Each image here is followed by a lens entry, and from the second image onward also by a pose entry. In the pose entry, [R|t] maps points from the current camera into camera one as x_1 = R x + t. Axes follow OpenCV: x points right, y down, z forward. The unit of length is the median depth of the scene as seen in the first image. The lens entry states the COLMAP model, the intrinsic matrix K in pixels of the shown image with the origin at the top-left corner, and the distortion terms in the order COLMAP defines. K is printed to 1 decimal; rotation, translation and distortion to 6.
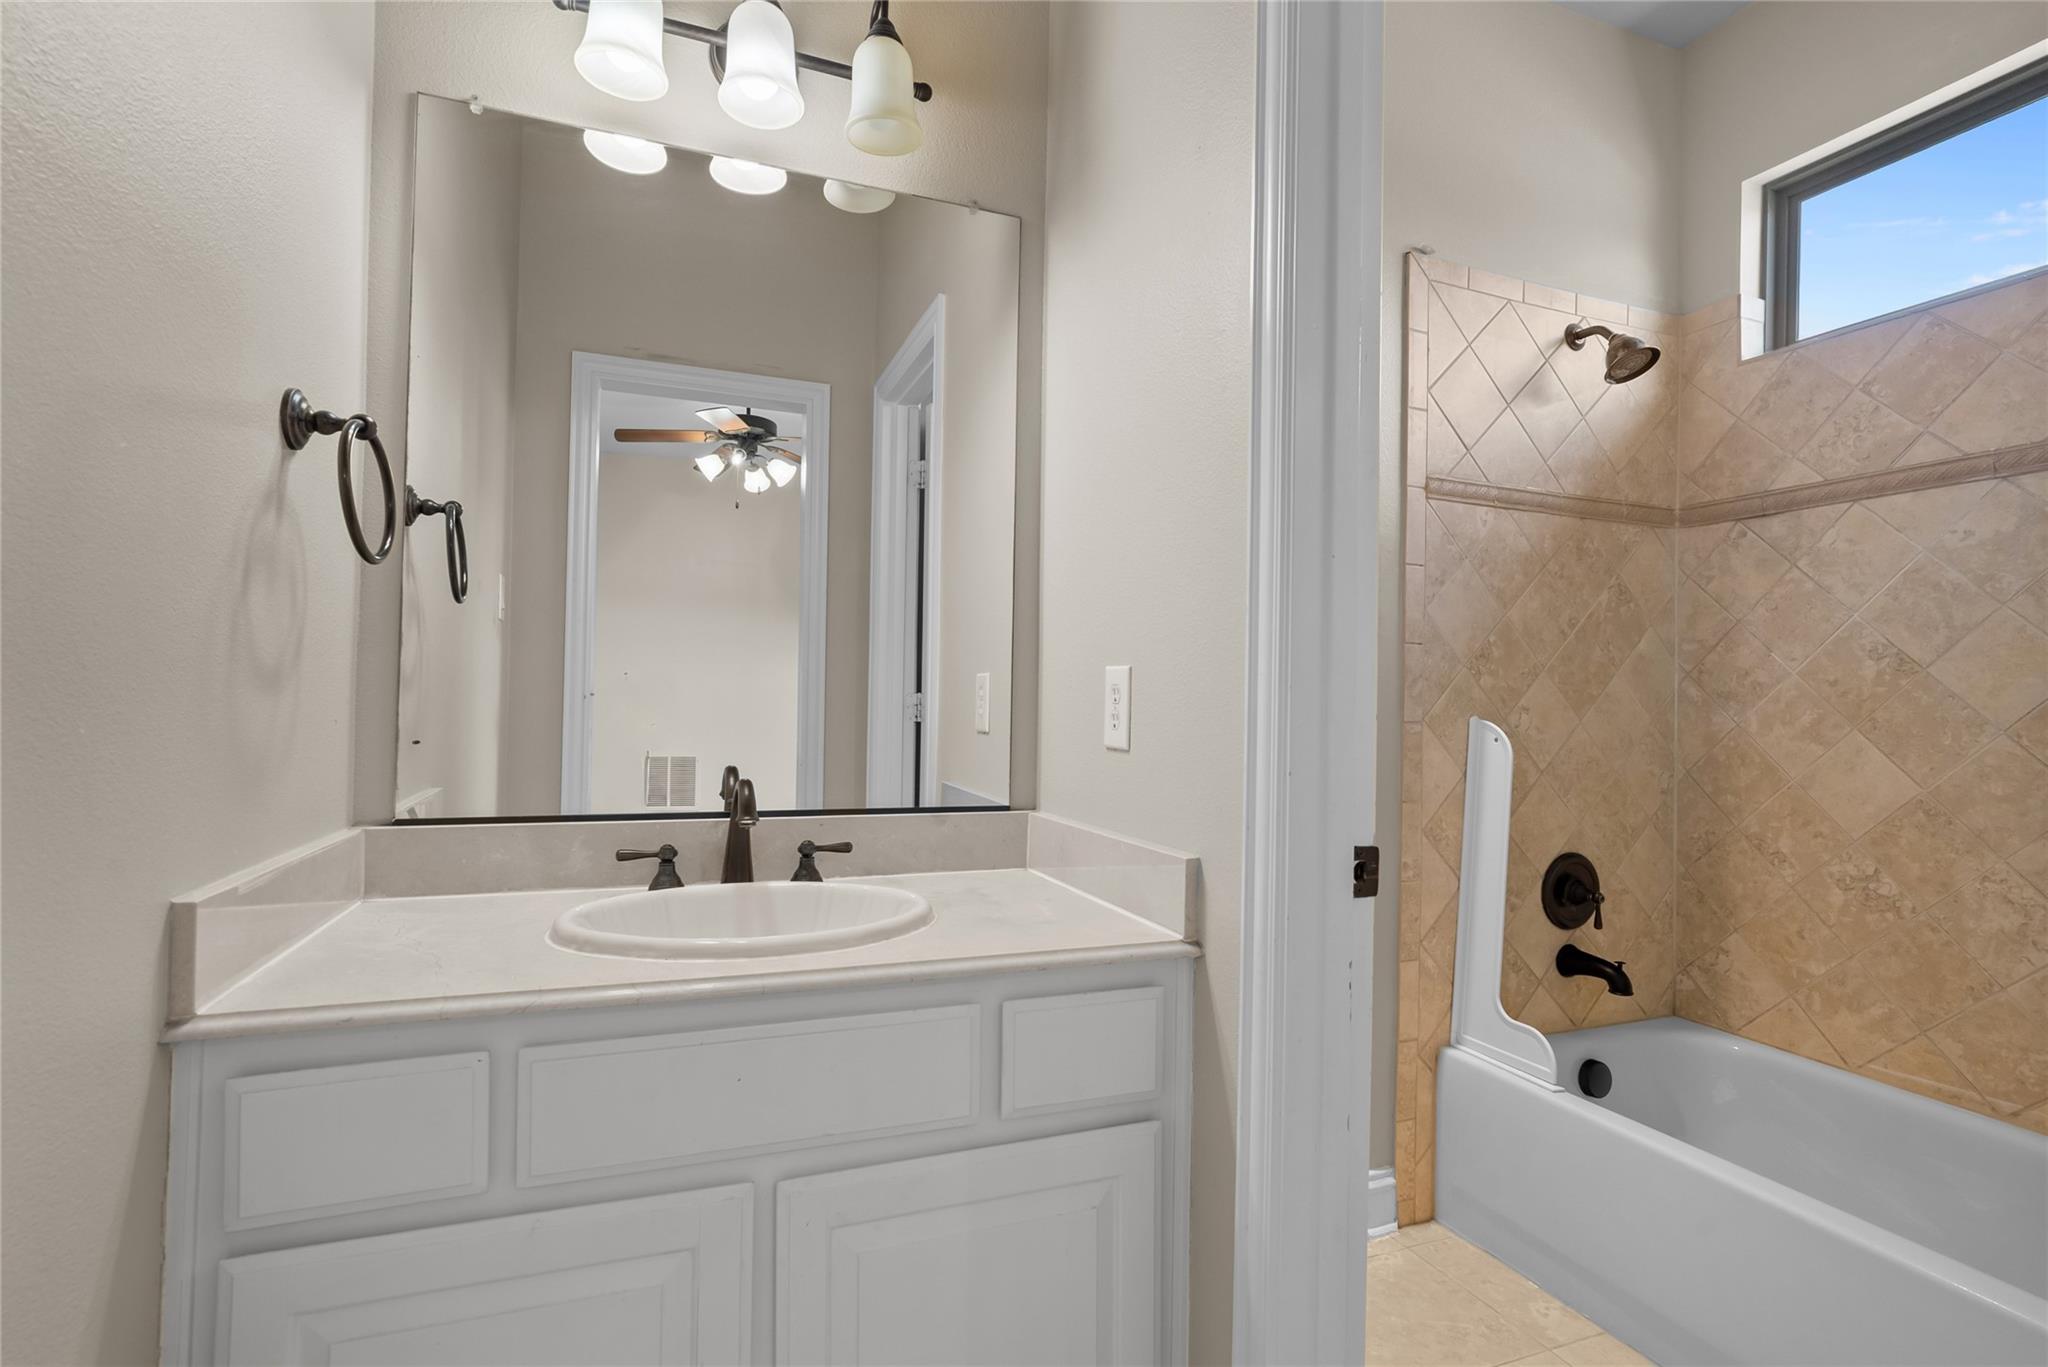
lens RADIAL K [[966.2, 0, 1025.5], [0, 966.2, 691.9], [0, 0, 1]] dist [-0.001727, 0.002368]
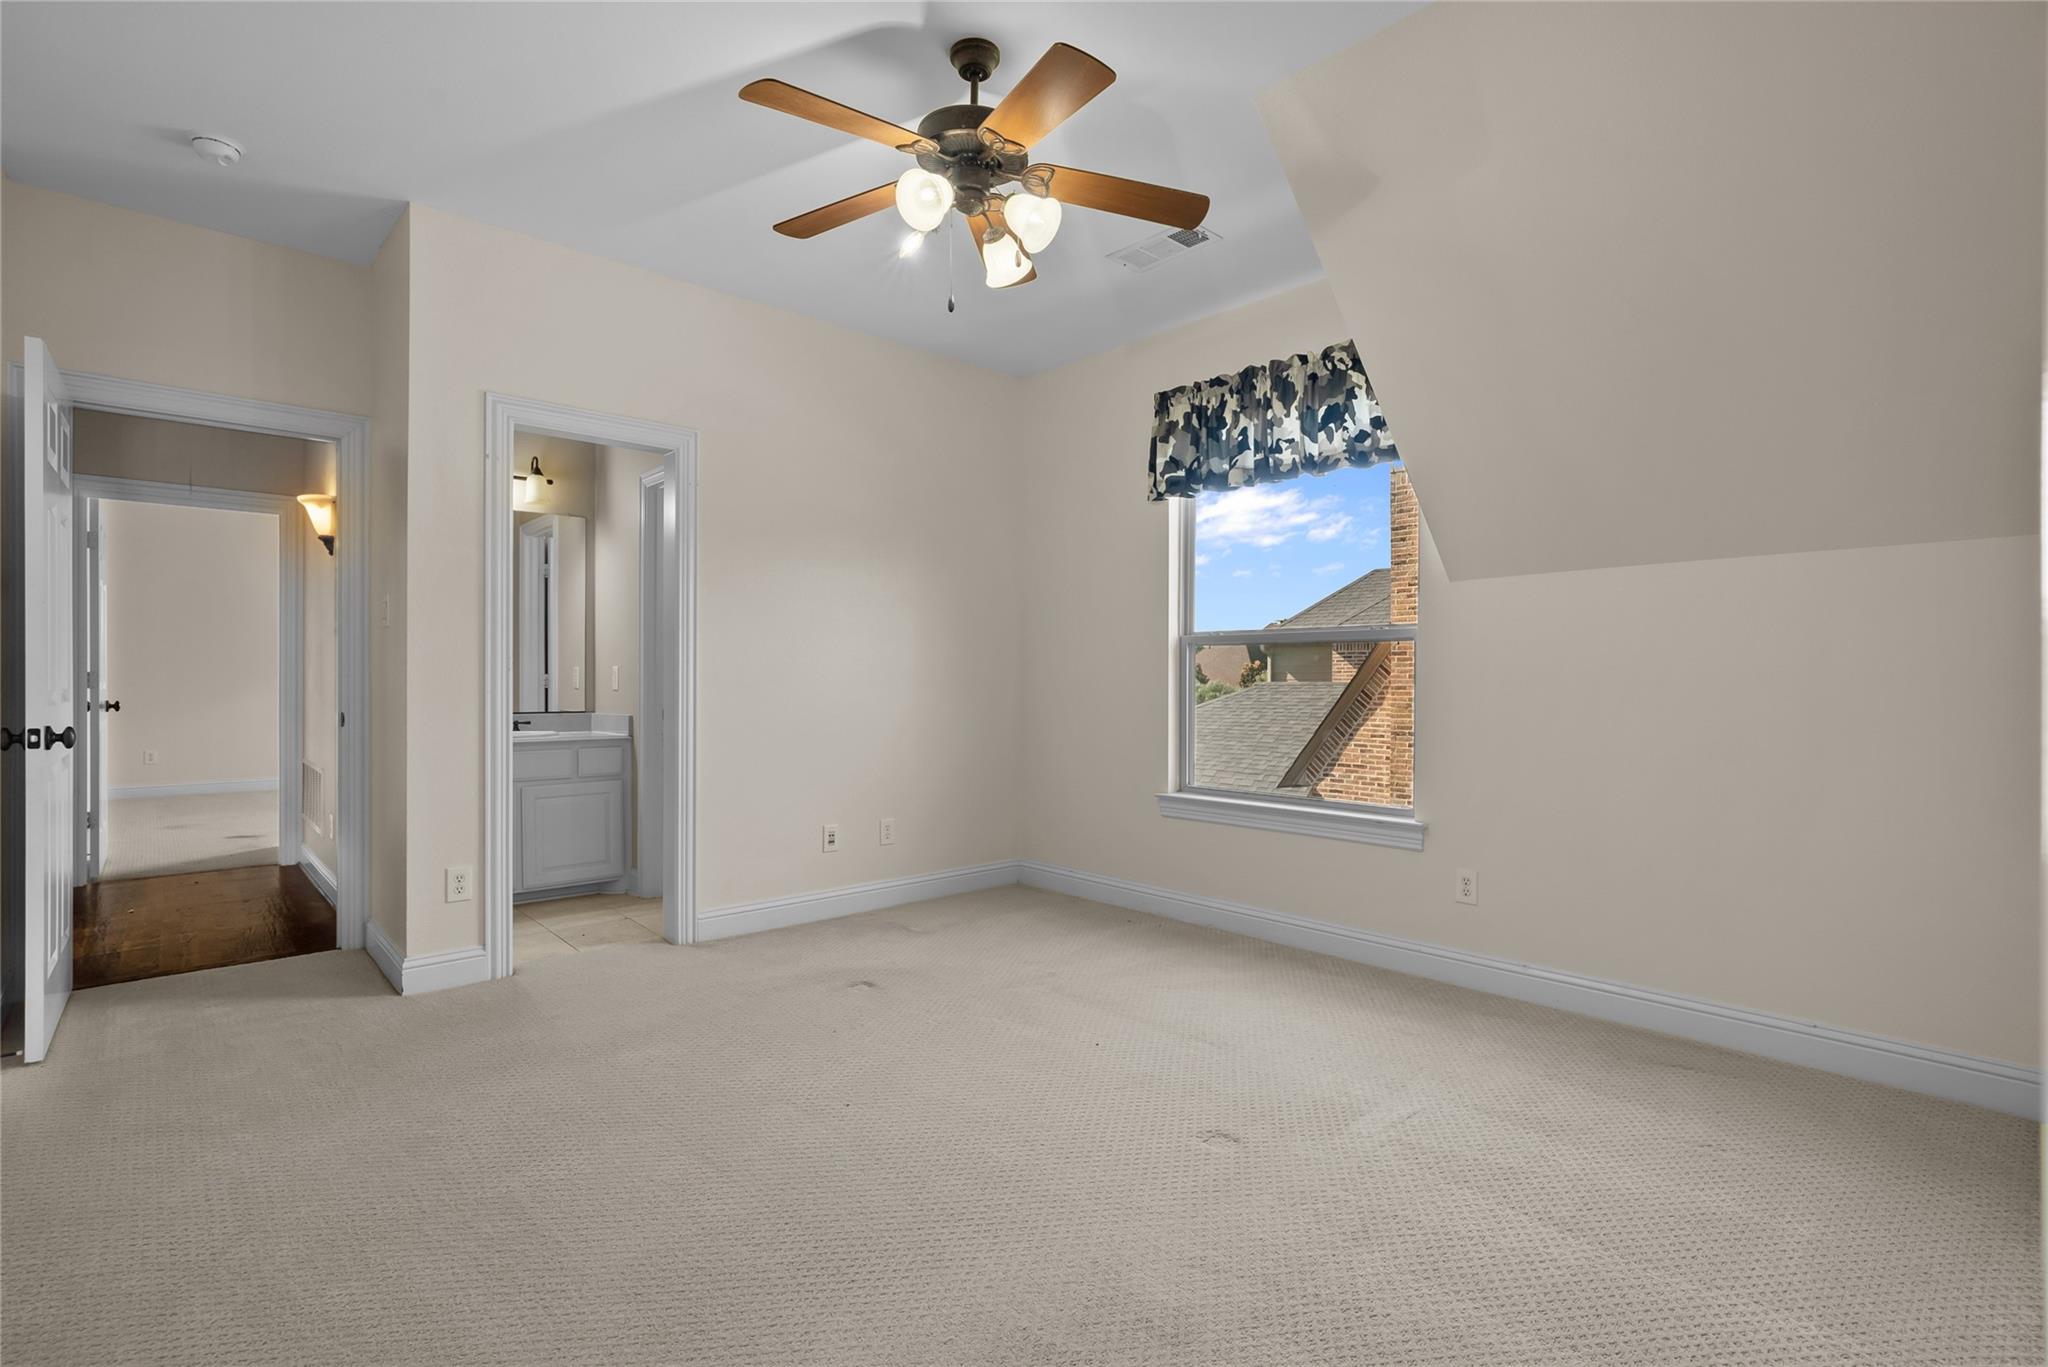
lens RADIAL K [[966.2, 0, 1021.8], [0, 966.2, 684.0], [0, 0, 1]] dist [-0.001727, 0.002368]
pose [[0.933652, -0.014123, 0.357903, 0.188981], [0.007839, 0.999789, 0.019001, -0.015865], [-0.358096, -0.014935, 0.933565, -2.438510]]
